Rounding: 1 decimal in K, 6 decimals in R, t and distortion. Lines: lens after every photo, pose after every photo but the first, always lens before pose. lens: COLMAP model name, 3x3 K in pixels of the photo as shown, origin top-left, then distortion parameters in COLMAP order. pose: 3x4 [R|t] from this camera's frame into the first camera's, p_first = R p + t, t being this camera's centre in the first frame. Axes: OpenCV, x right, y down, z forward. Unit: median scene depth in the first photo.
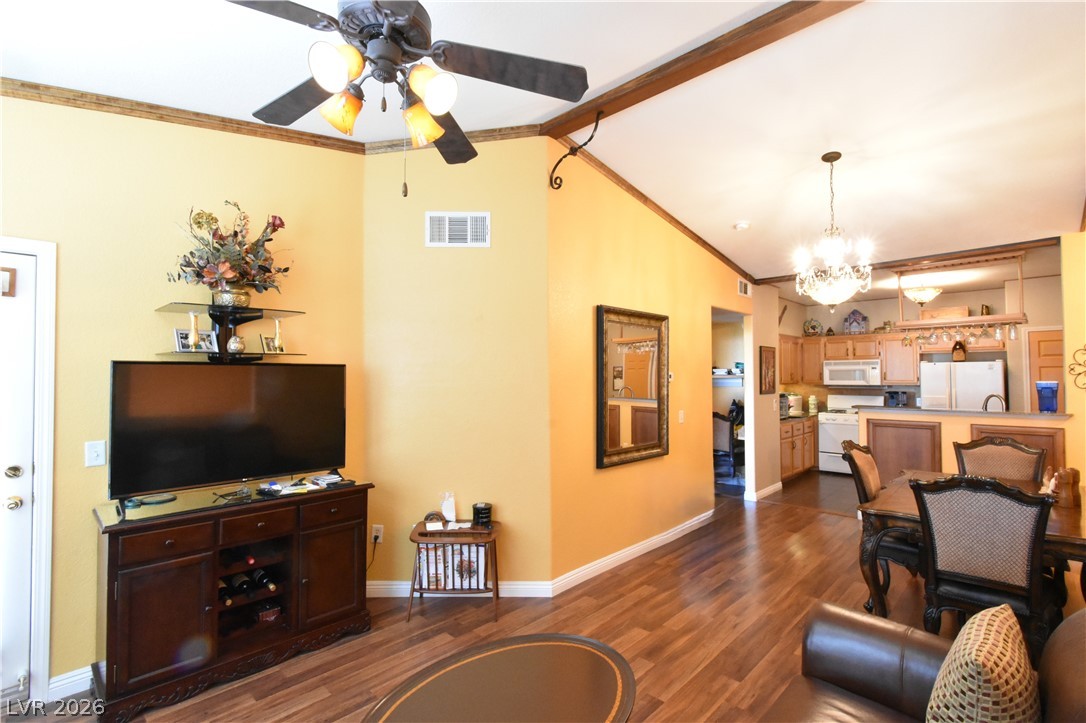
lens RADIAL K [[481.3, 0, 549.5], [0, 481.3, 365.8], [0, 0, 1]] dist [0.013164, -0.001516]
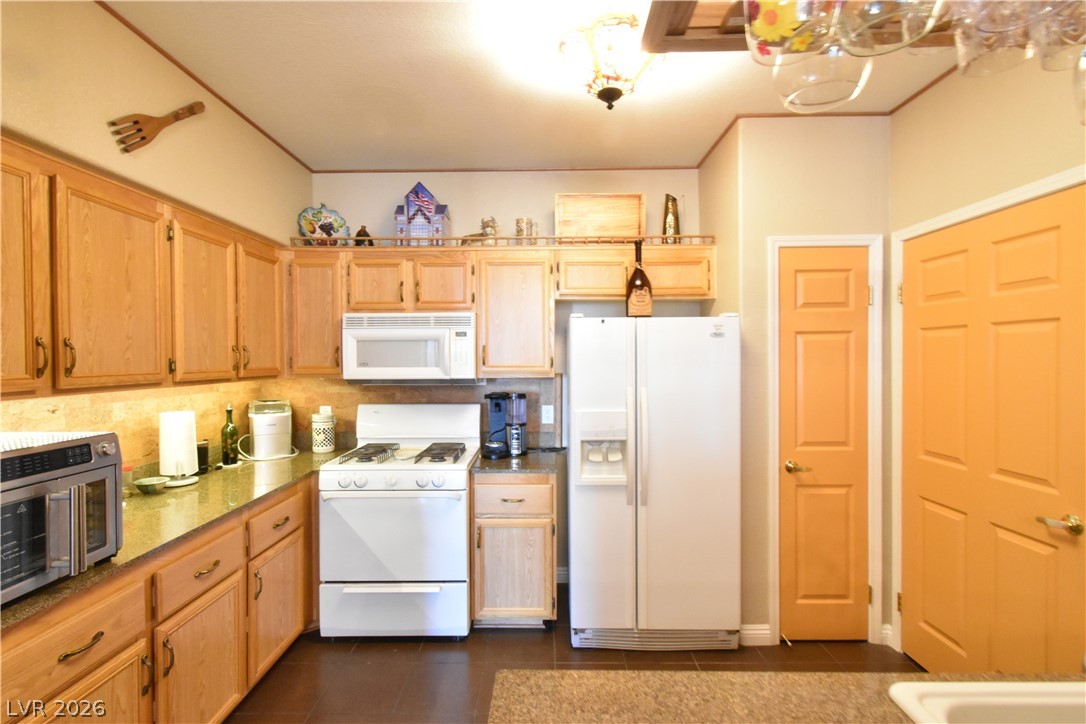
lens RADIAL K [[481.3, 0, 539.7], [0, 481.3, 365.8], [0, 0, 1]] dist [0.013164, -0.001516]
pose [[0.711038, -0.010236, 0.703079, 0.594002], [-0.015412, 0.999427, 0.030137, 0.022563], [-0.702984, -0.032264, 0.710473, 0.910116]]
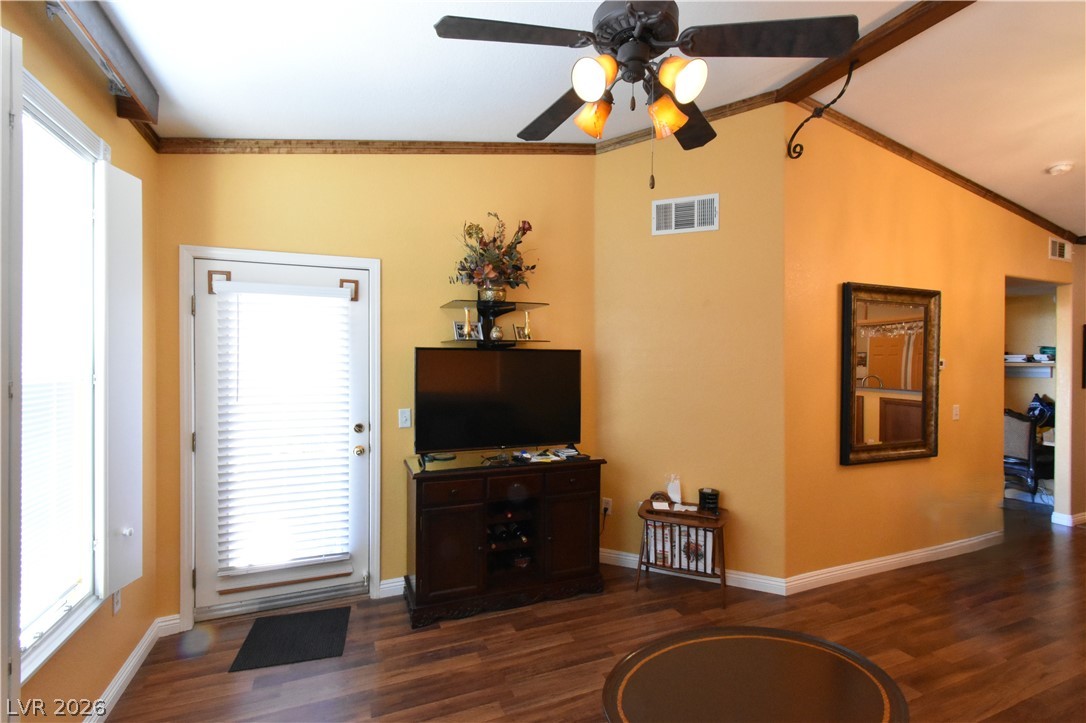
lens RADIAL K [[481.3, 0, 539.8], [0, 481.3, 366.7], [0, 0, 1]] dist [0.013164, -0.001516]
pose [[0.924455, 0.009979, -0.381161, -0.085867], [0.000320, 0.999637, 0.026948, 0.005431], [0.381292, -0.025034, 0.924116, -0.050479]]
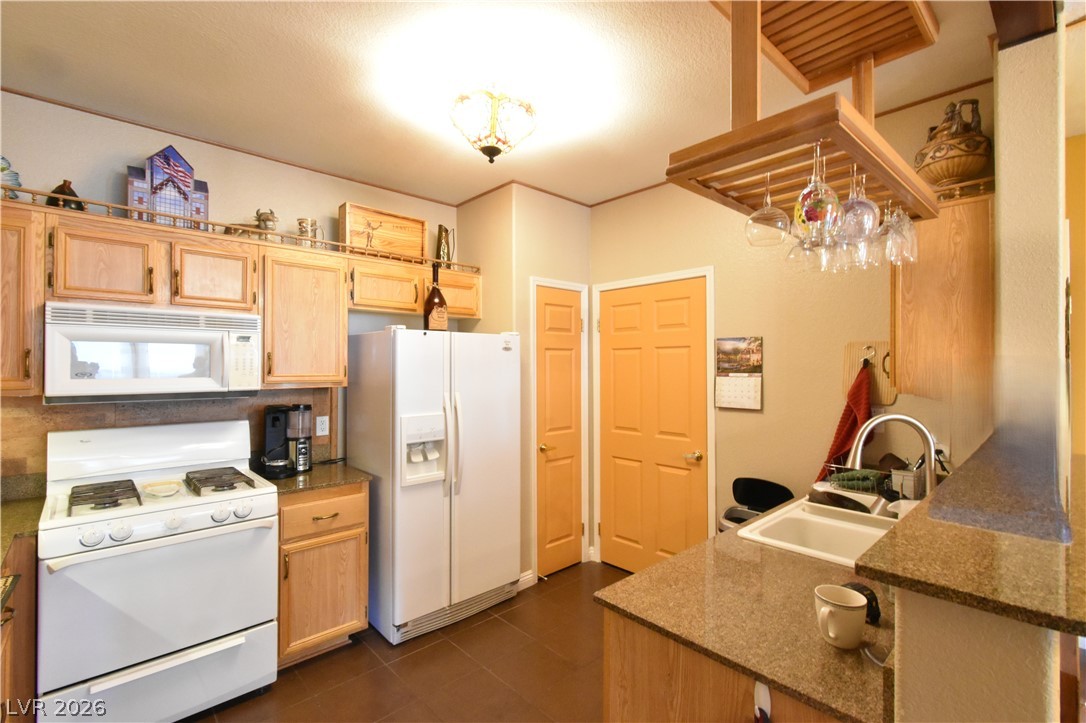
lens RADIAL K [[481.3, 0, 519.1], [0, 481.3, 366.4], [0, 0, 1]] dist [0.013164, -0.001516]
pose [[0.062855, 0.007166, 0.997997, 0.471205], [-0.021621, 0.999749, -0.005816, 0.027942], [-0.997788, -0.021212, 0.062994, 1.051738]]
